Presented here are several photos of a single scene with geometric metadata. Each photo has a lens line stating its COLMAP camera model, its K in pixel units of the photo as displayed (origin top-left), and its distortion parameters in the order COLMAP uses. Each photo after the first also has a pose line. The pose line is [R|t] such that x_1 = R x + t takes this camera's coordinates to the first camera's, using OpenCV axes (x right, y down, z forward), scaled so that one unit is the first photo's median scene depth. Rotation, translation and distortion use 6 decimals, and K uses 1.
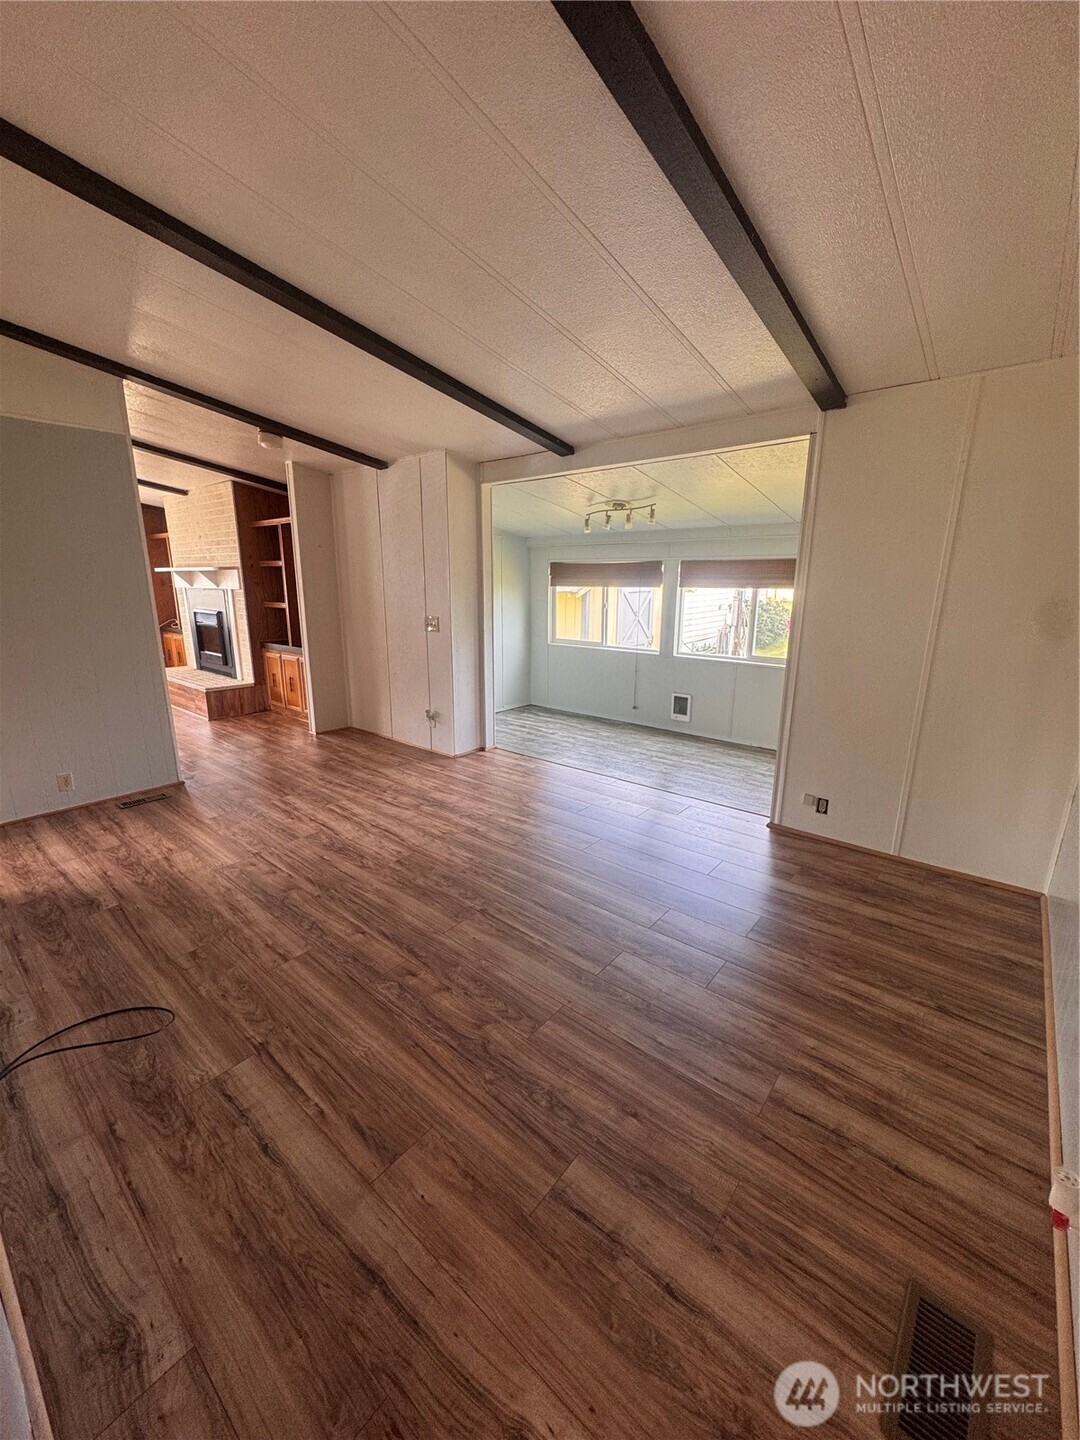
lens RADIAL K [[570.5, 0, 540.2], [0, 570.5, 717.5], [0, 0, 1]] dist [-0.002587, 0.000774]
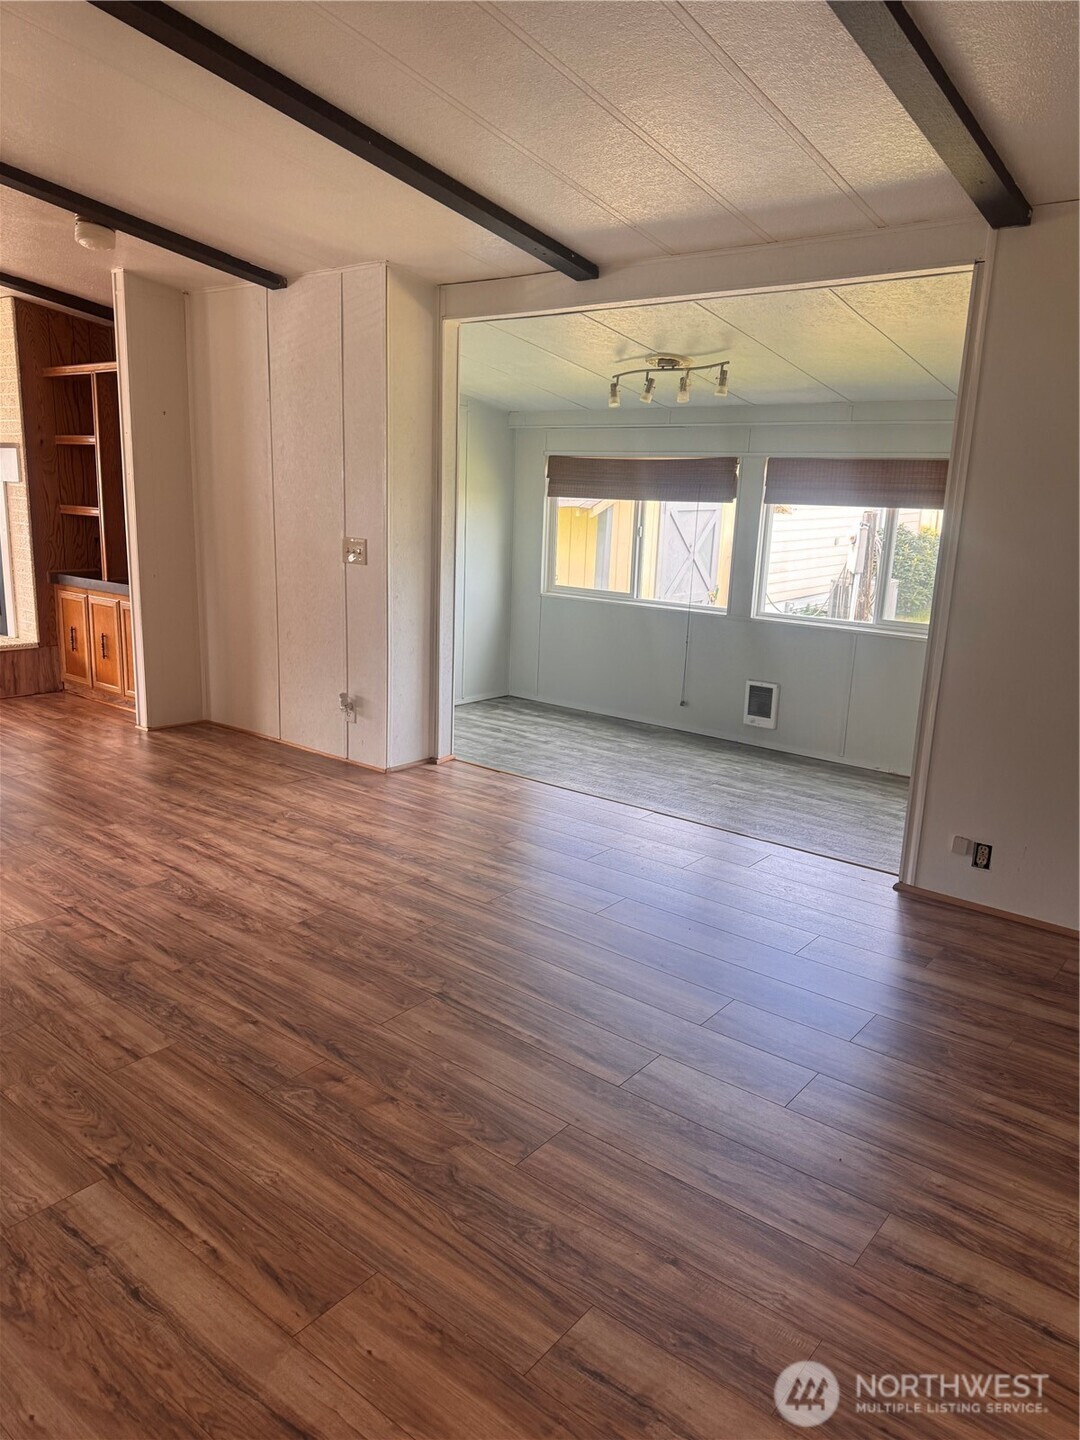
lens RADIAL K [[1010.2, 0, 535.5], [0, 1010.2, 724.0], [0, 0, 1]] dist [0.039430, -0.043271]
pose [[0.999457, 0.026622, 0.019393, -0.022947], [-0.026521, 0.999634, -0.005408, 0.034705], [-0.019530, 0.004891, 0.999797, -0.123503]]
